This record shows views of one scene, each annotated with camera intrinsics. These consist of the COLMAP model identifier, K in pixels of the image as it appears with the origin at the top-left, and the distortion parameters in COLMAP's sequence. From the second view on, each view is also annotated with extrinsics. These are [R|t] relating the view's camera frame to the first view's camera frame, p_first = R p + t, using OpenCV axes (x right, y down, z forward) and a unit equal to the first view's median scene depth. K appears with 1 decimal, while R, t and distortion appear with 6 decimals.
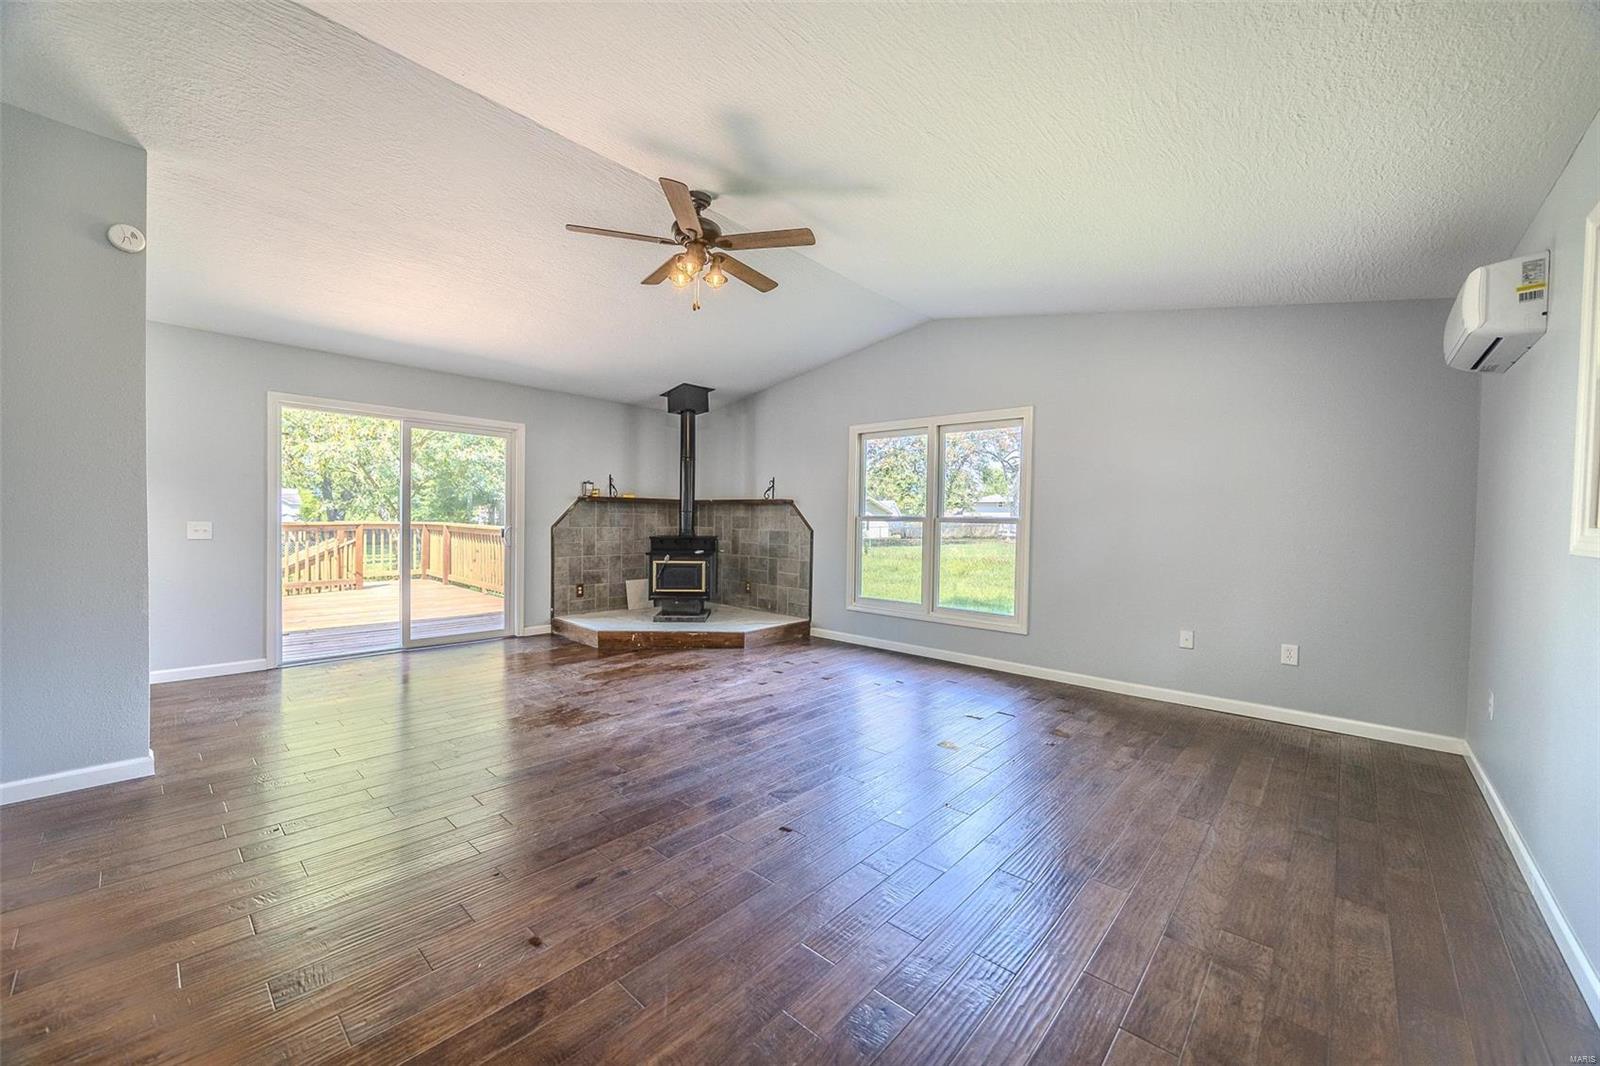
lens RADIAL K [[609.0, 0, 797.4], [0, 609.0, 526.9], [0, 0, 1]] dist [-0.001357, -0.000644]
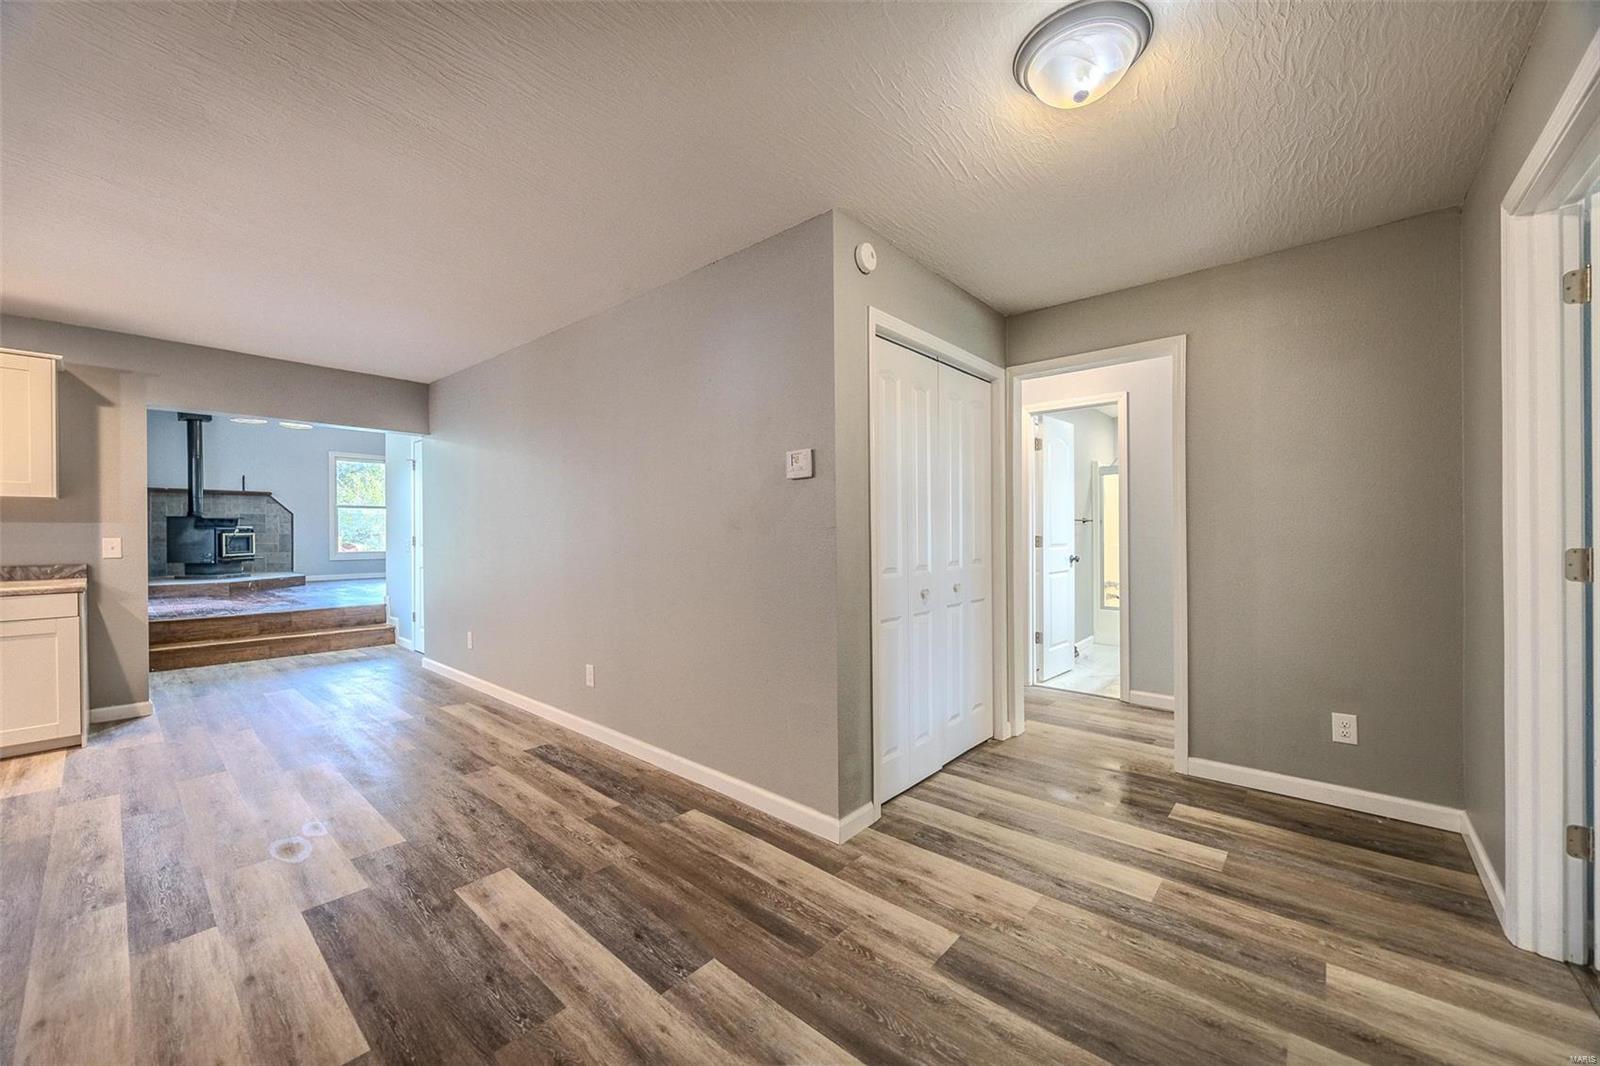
lens RADIAL K [[609.0, 0, 797.3], [0, 609.0, 533.9], [0, 0, 1]] dist [-0.001357, -0.000644]
pose [[-0.021996, -0.022606, 0.999502, -1.546314], [0.011460, 0.999673, 0.022862, 0.036957], [-0.999692, 0.011957, -0.021730, -0.243274]]
